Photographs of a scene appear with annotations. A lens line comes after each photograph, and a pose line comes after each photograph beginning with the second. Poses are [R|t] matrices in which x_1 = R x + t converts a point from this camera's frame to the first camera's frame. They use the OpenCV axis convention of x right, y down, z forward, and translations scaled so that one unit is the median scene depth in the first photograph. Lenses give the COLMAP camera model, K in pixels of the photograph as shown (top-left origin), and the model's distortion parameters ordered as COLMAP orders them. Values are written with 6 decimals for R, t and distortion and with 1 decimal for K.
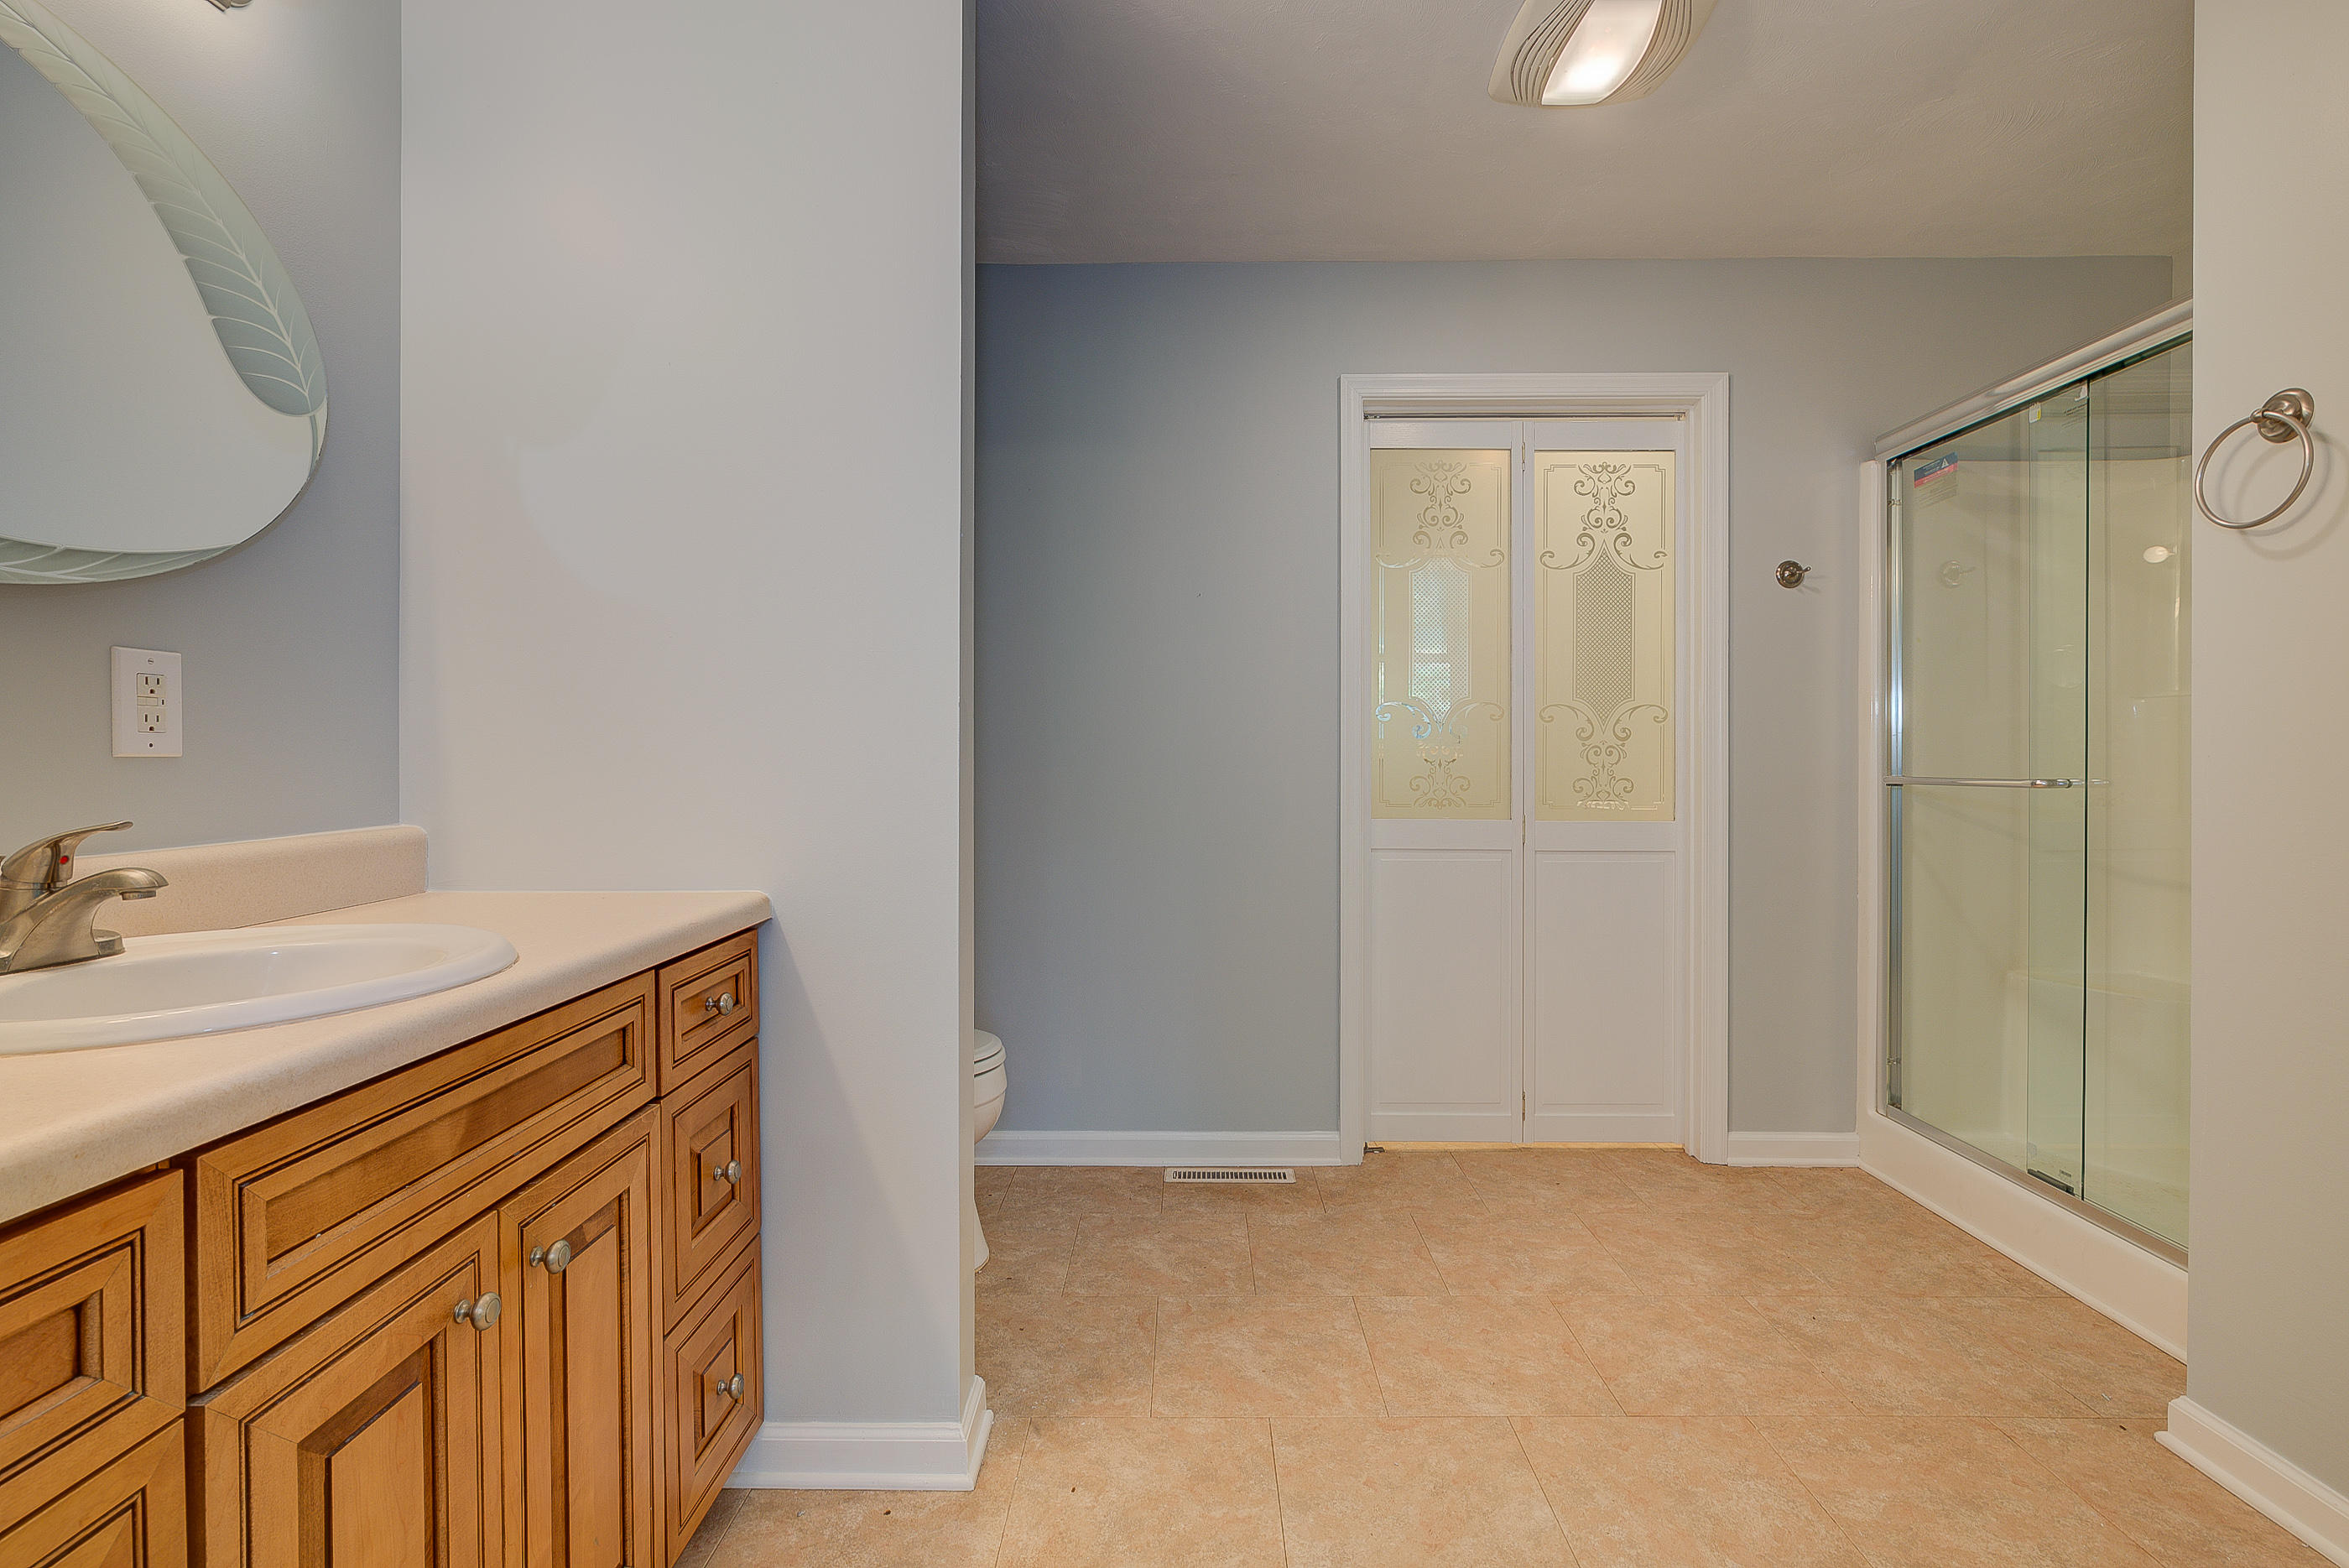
lens RADIAL K [[1057.4, 0, 1184.7], [0, 1057.4, 775.2], [0, 0, 1]] dist [-0.015412, 0.006381]
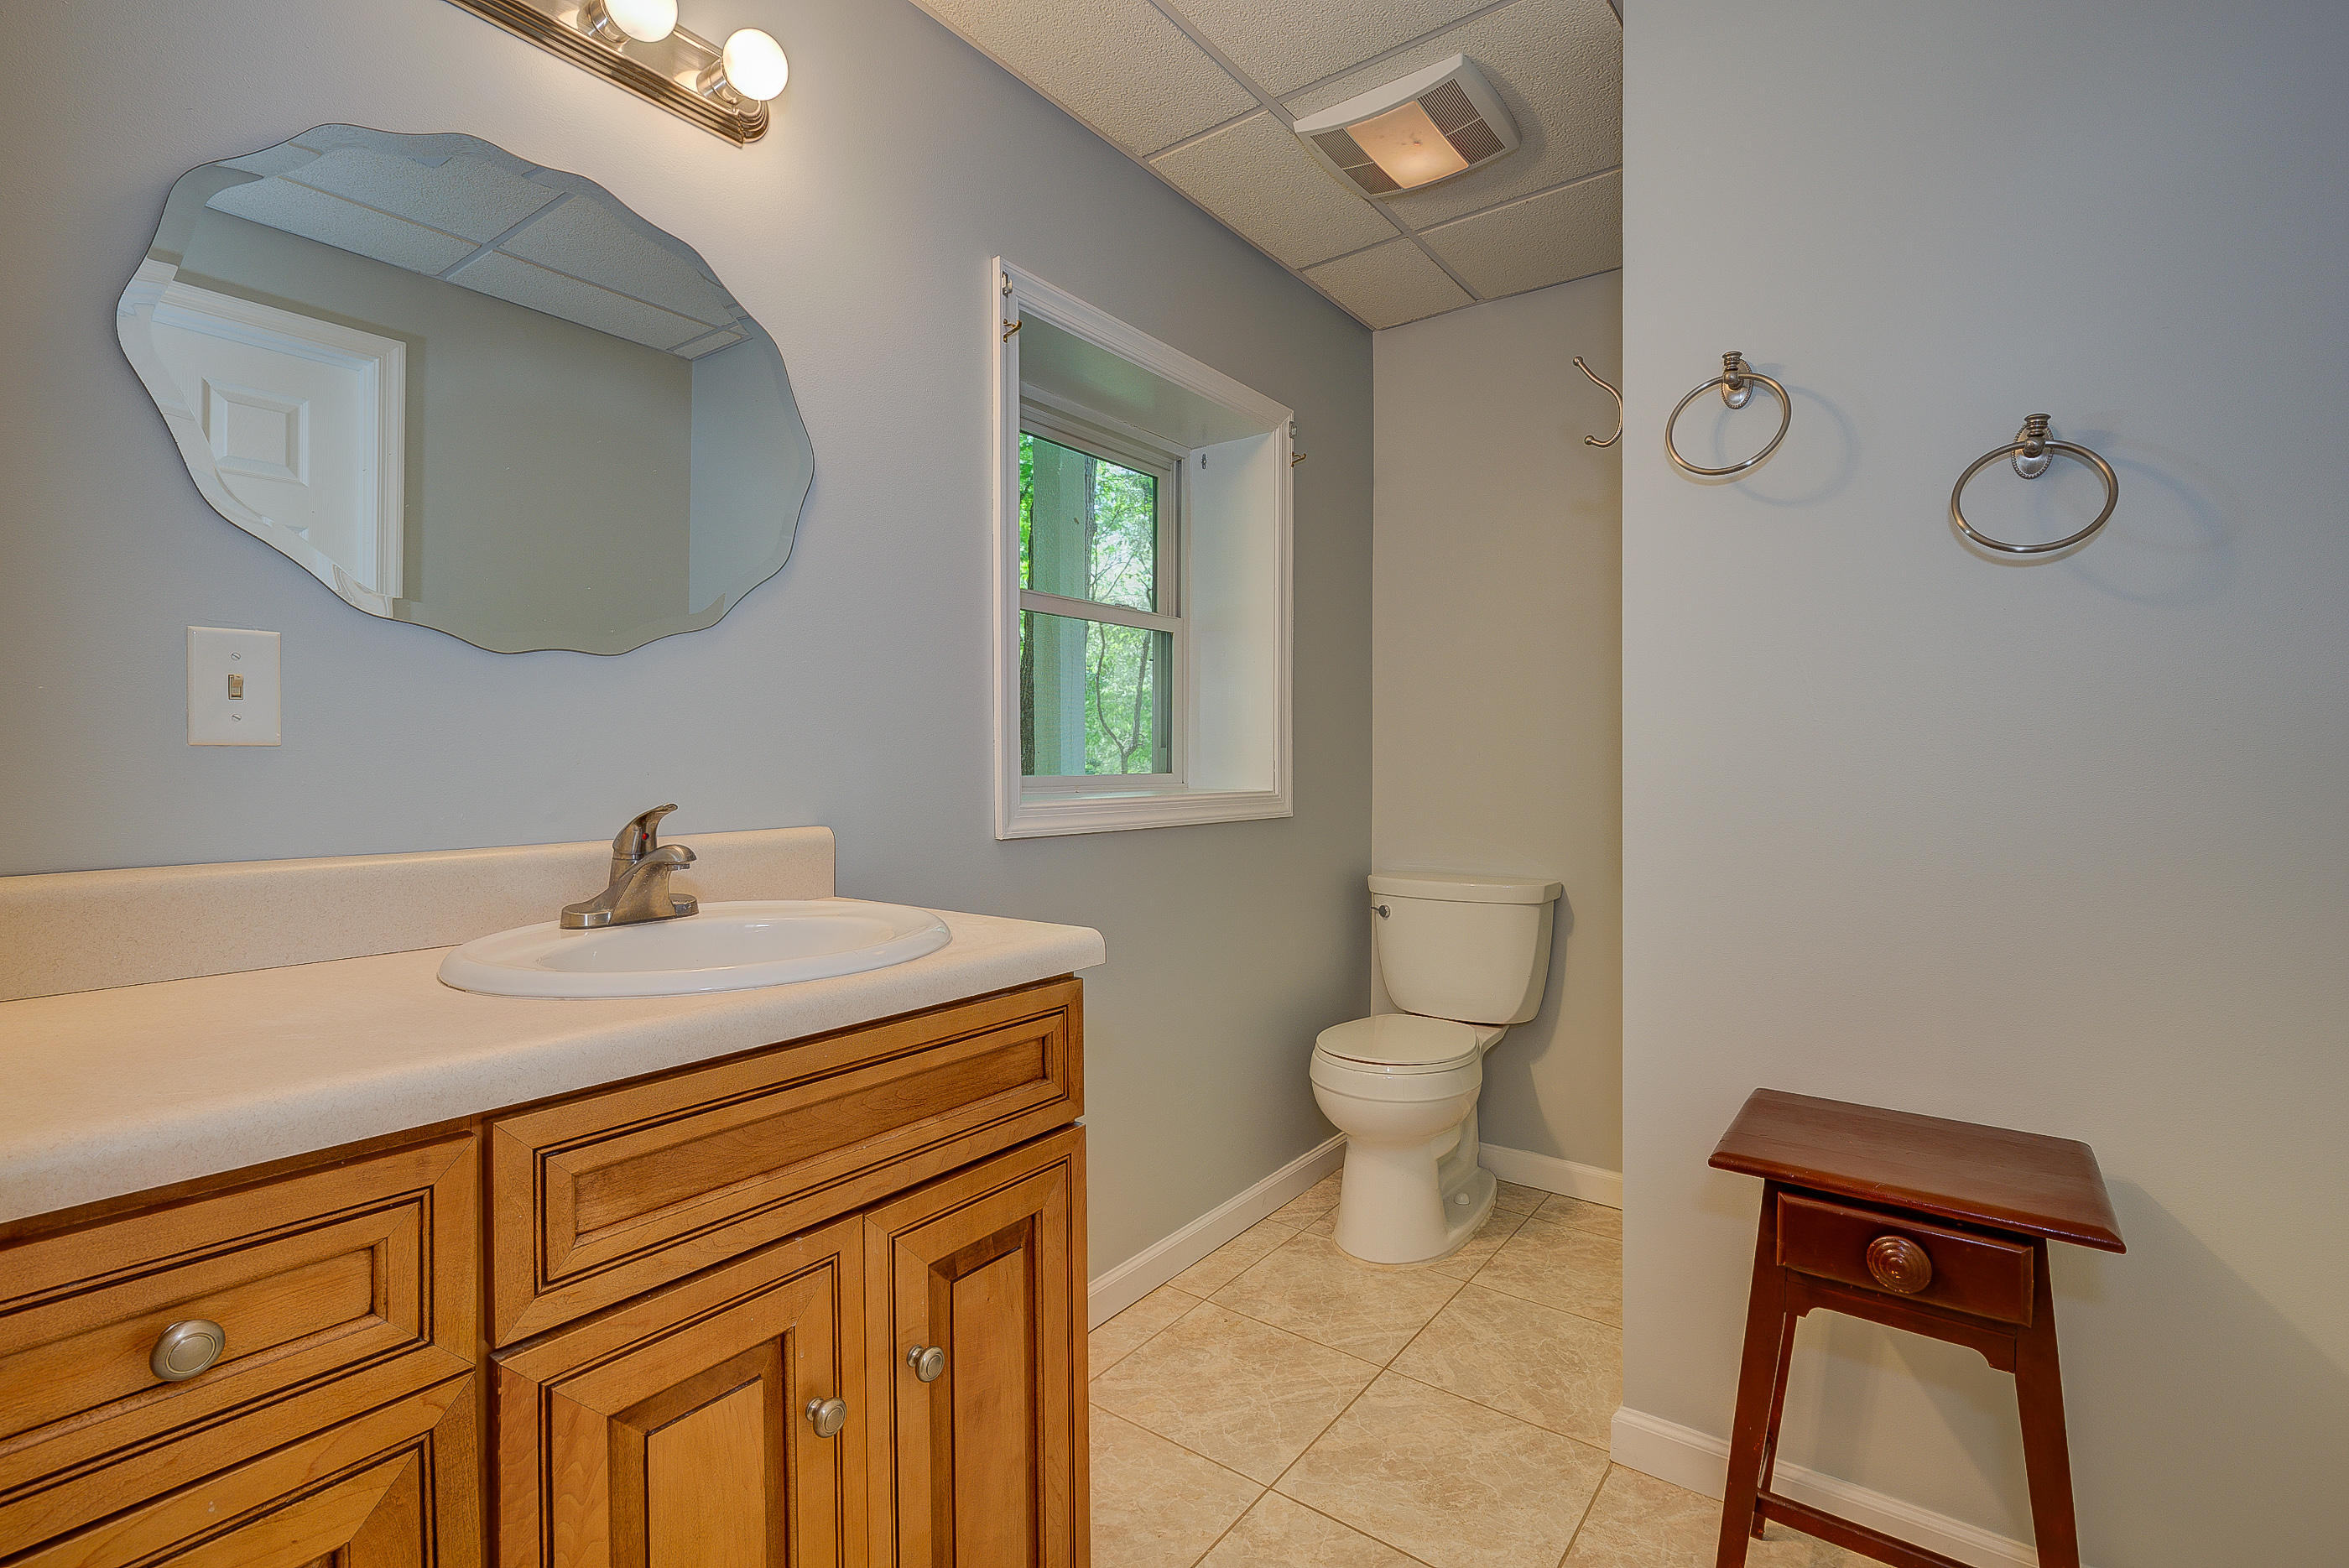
lens RADIAL K [[1057.4, 0, 1166.7], [0, 1057.4, 779.1], [0, 0, 1]] dist [-0.015412, 0.006381]
pose [[0.803554, 0.008755, -0.595168, 0.200492], [-0.010684, 0.999943, 0.000284, 0.012620], [0.595136, 0.006130, 0.803602, 0.516962]]
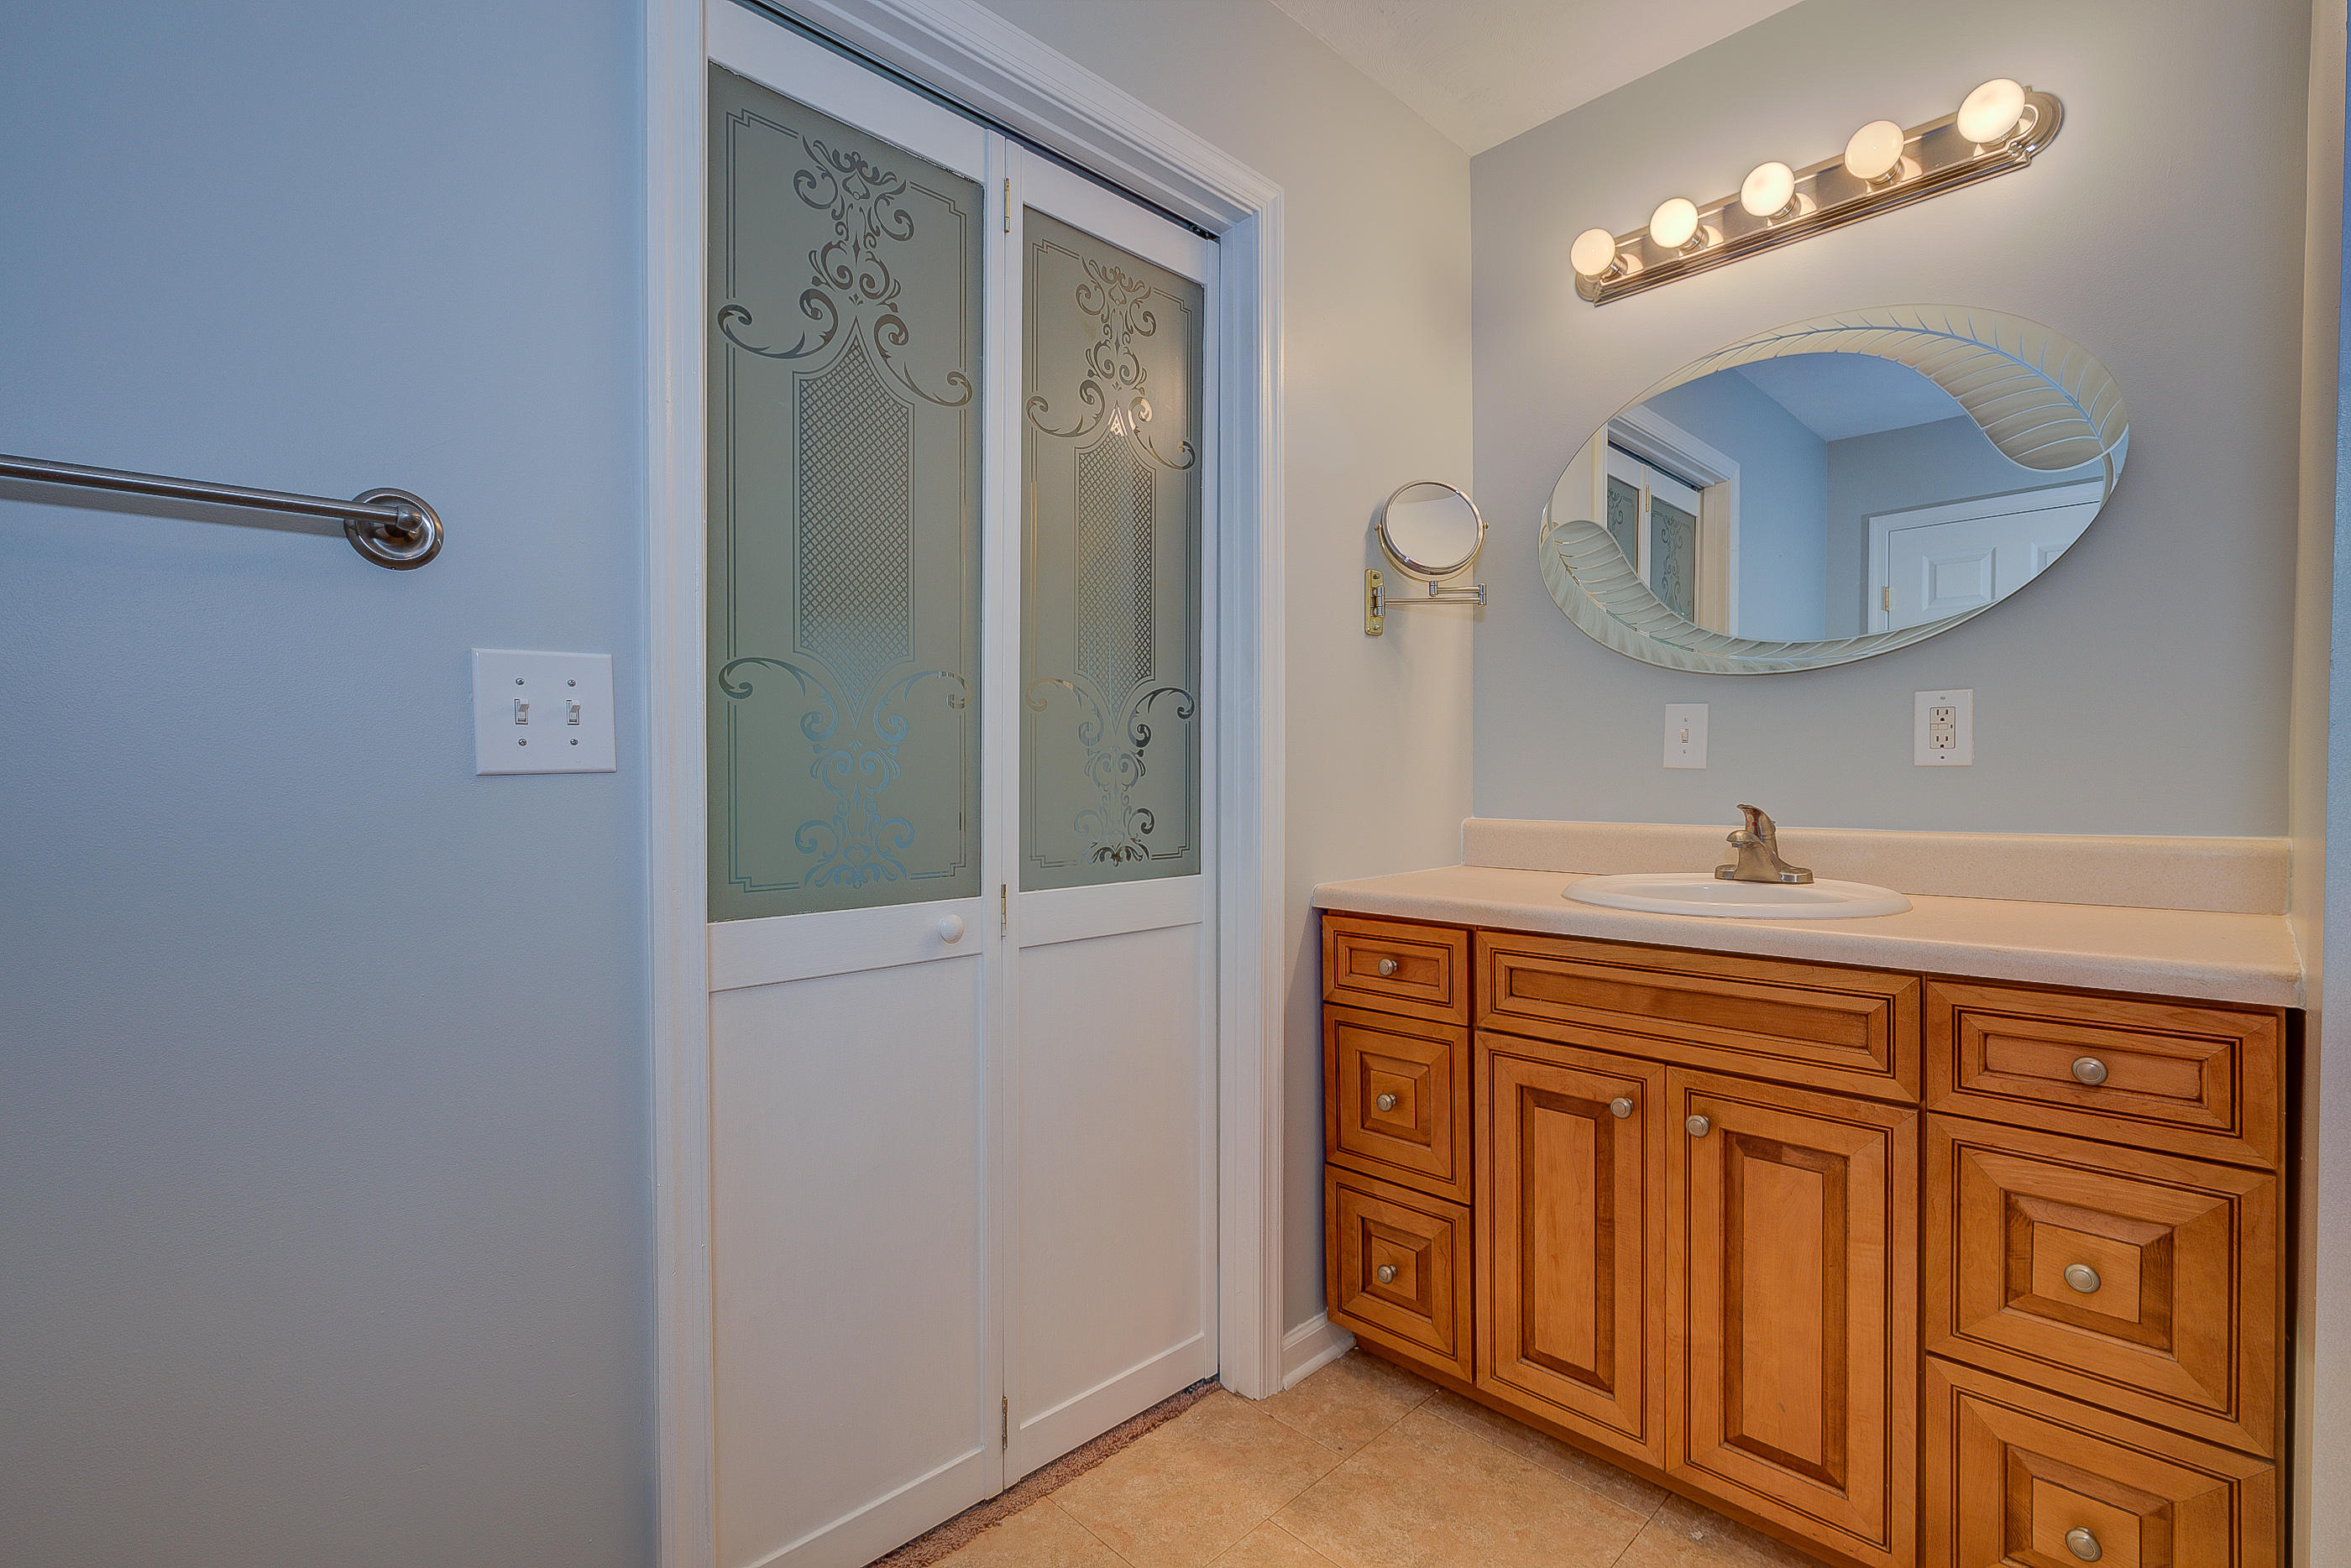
lens RADIAL K [[1058.2, 0, 1180.1], [0, 1058.2, 778.9], [0, 0, 1]] dist [-0.015412, 0.006381]
pose [[-0.709840, 0.009397, -0.704300, 1.236439], [-0.003330, 0.999855, 0.016697, -0.033213], [0.704355, 0.014198, -0.709706, 2.132826]]
